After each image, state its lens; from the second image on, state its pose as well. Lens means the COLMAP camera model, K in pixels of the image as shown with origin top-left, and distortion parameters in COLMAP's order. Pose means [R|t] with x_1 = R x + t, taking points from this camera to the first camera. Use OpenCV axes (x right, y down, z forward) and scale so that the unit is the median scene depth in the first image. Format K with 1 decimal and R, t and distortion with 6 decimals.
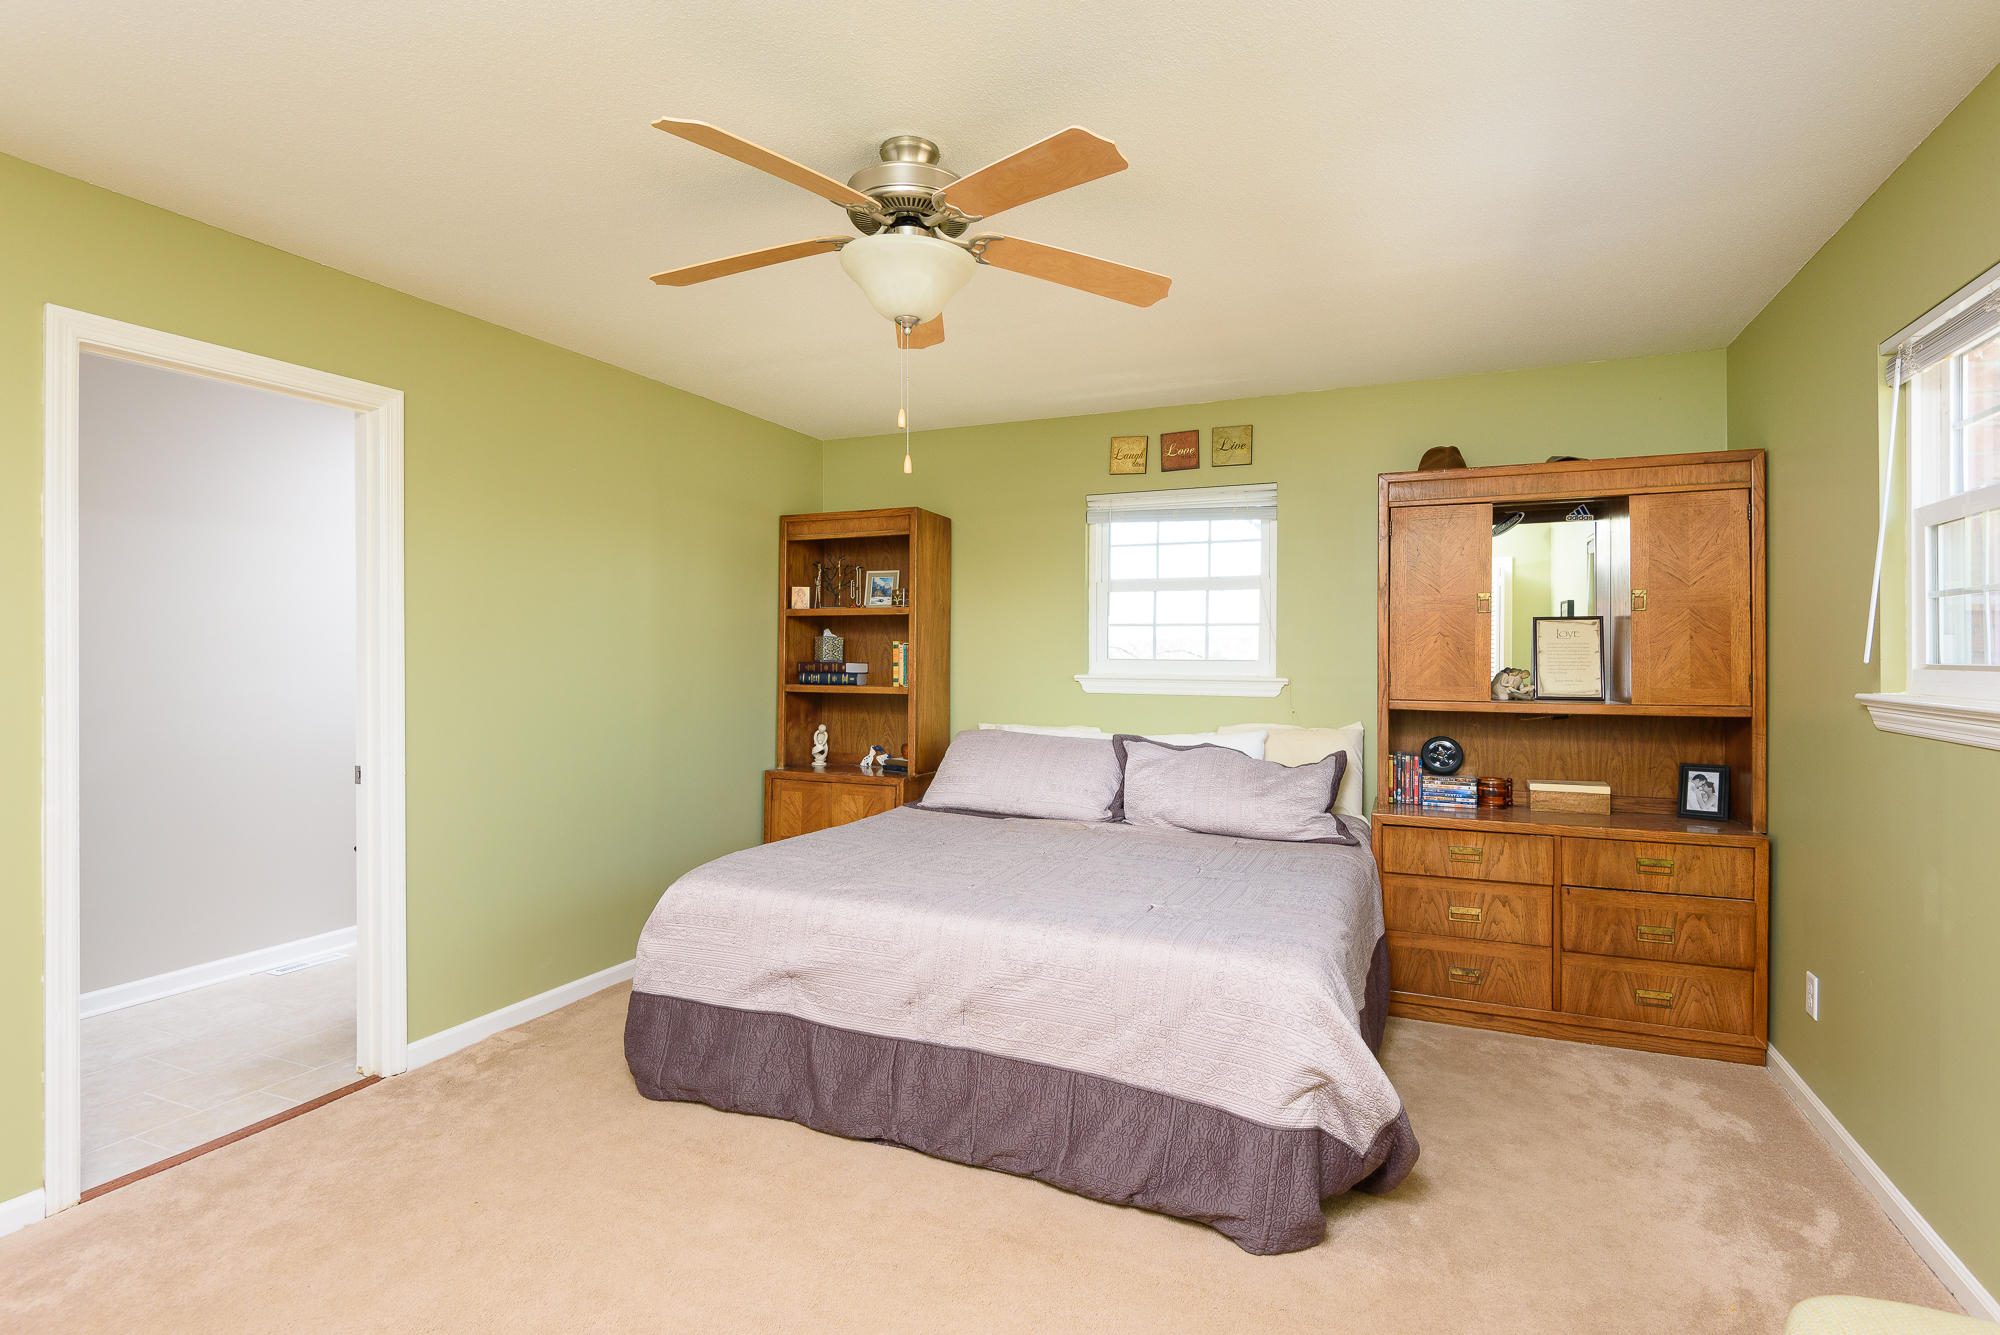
lens RADIAL K [[964.6, 0, 999.4], [0, 964.6, 658.0], [0, 0, 1]] dist [0.013789, -0.003195]
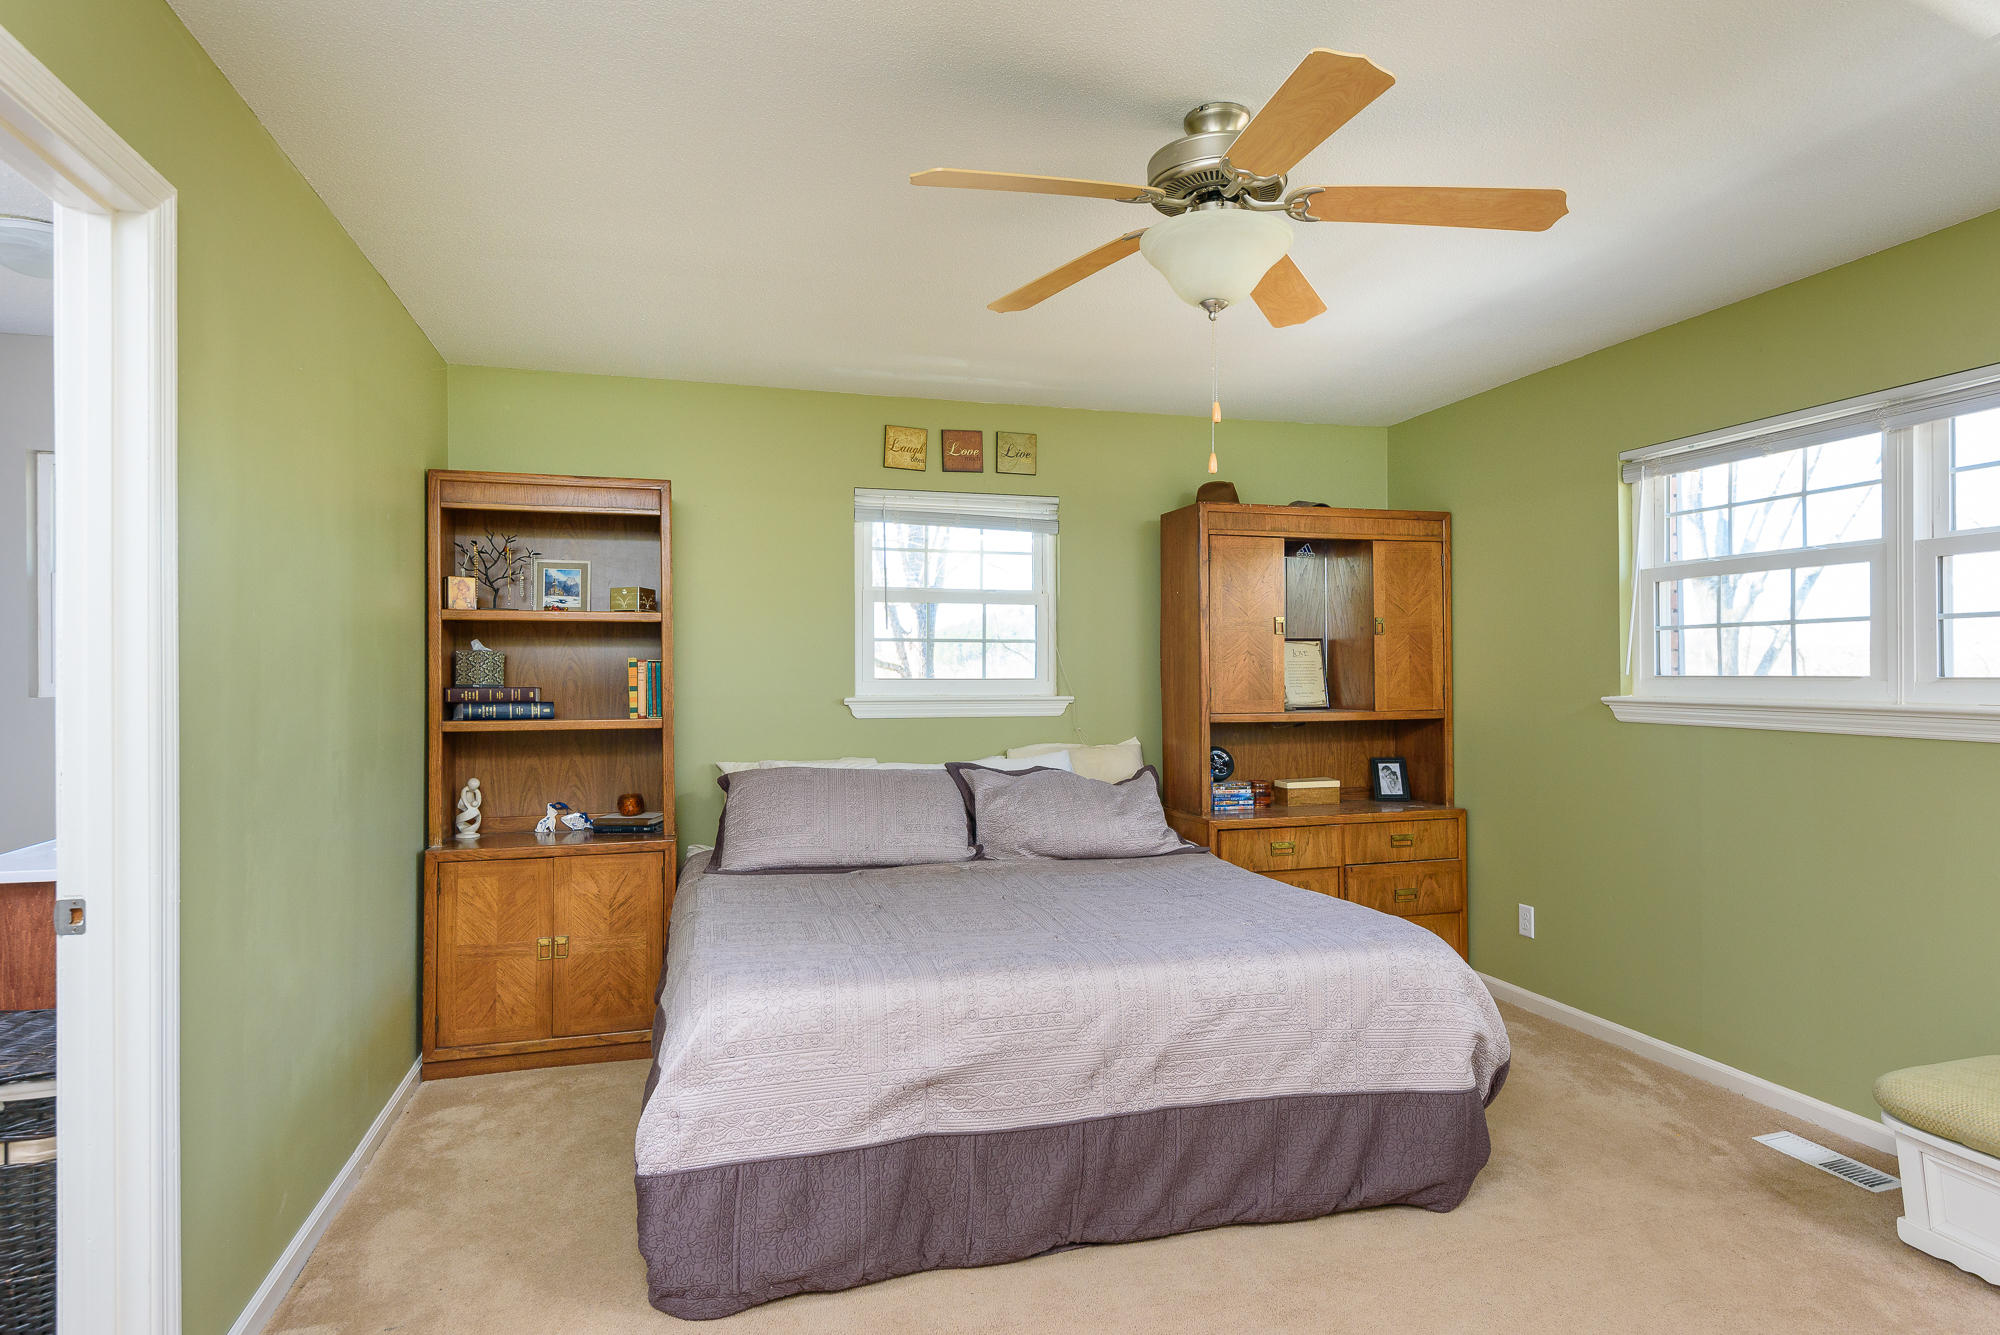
lens RADIAL K [[1123.1, 0, 998.8], [0, 1123.1, 669.1], [0, 0, 1]] dist [0.037656, -0.000316]
pose [[0.769630, -0.005392, 0.638468, -0.564234], [0.008497, 0.999962, -0.001797, -0.005948], [-0.638434, 0.006809, 0.769646, 0.187593]]
